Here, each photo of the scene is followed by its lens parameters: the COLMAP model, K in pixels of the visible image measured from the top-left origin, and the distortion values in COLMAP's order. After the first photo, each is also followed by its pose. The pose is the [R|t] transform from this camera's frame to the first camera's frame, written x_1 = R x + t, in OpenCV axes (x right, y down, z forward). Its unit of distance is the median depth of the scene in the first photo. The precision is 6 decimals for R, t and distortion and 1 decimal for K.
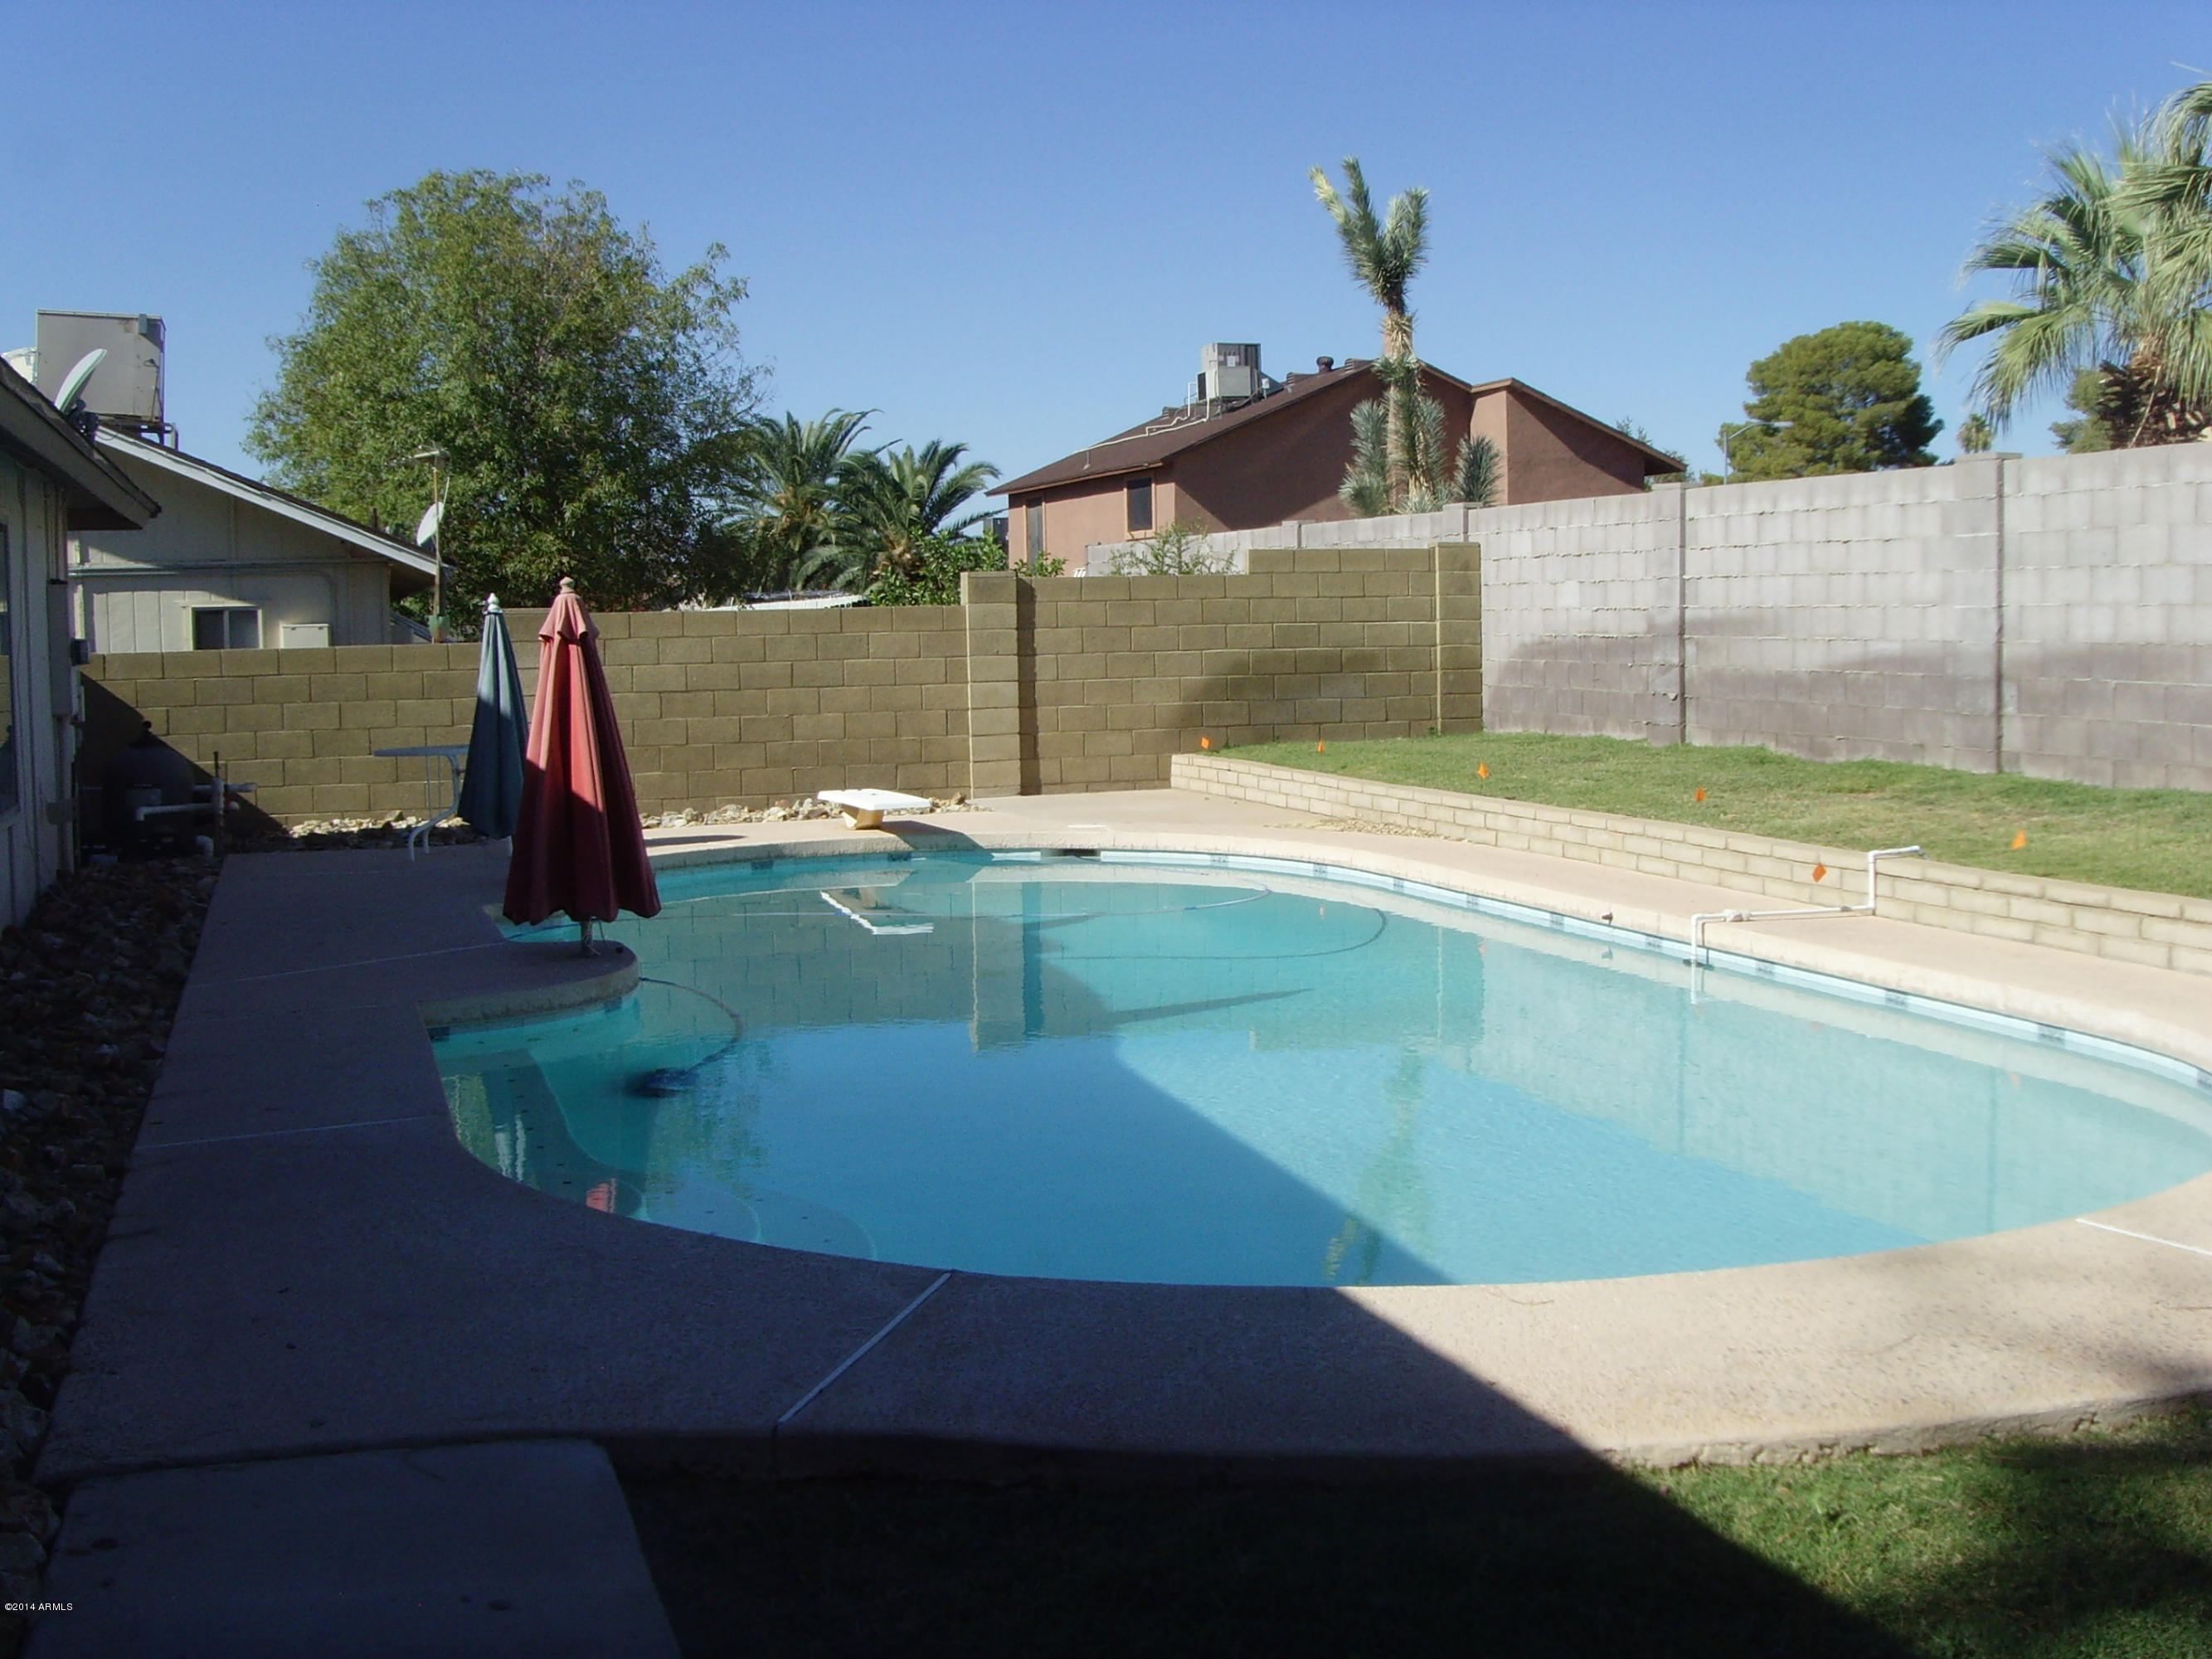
lens RADIAL K [[2514.3, 0, 1137.0], [0, 2514.3, 822.2], [0, 0, 1]] dist [-0.219731, 0.278307]
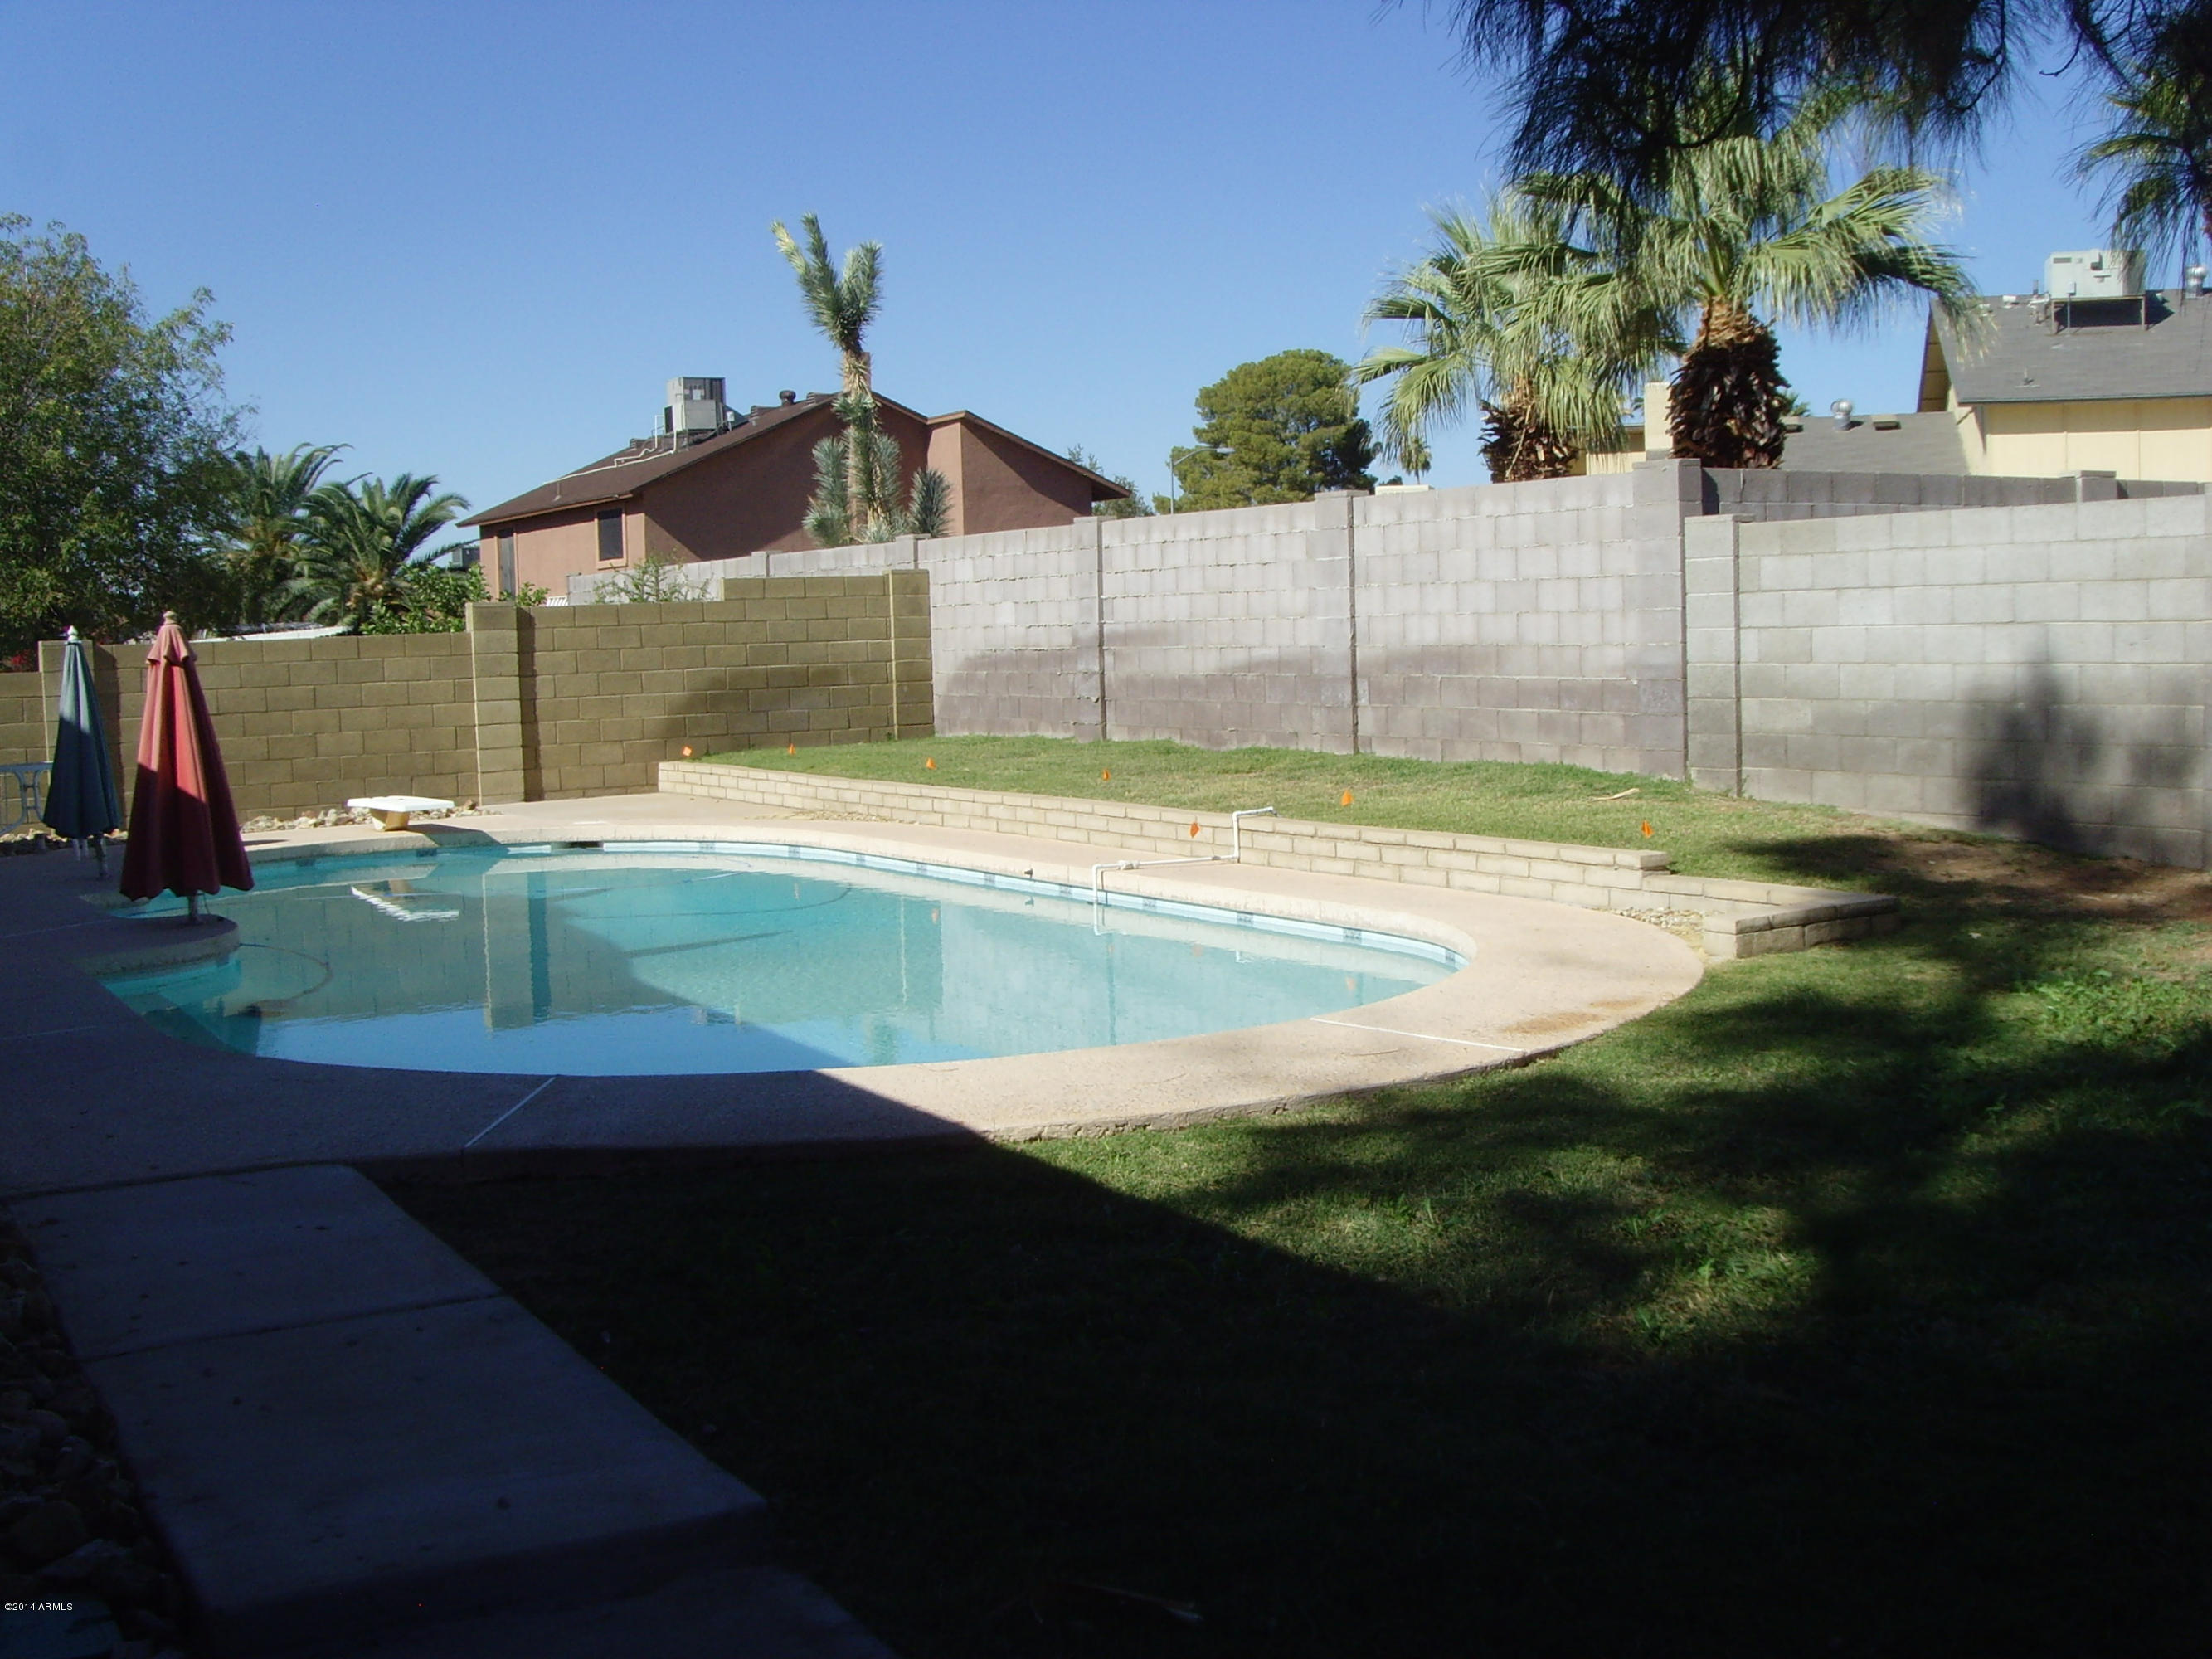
lens RADIAL K [[2514.3, 0, 1137.0], [0, 2514.3, 822.2], [0, 0, 1]] dist [-0.219731, 0.278307]
pose [[0.977590, -0.026612, 0.208830, -0.010960], [0.028550, 0.999573, -0.006270, 0.013071], [-0.208574, 0.012091, 0.977932, -0.135398]]
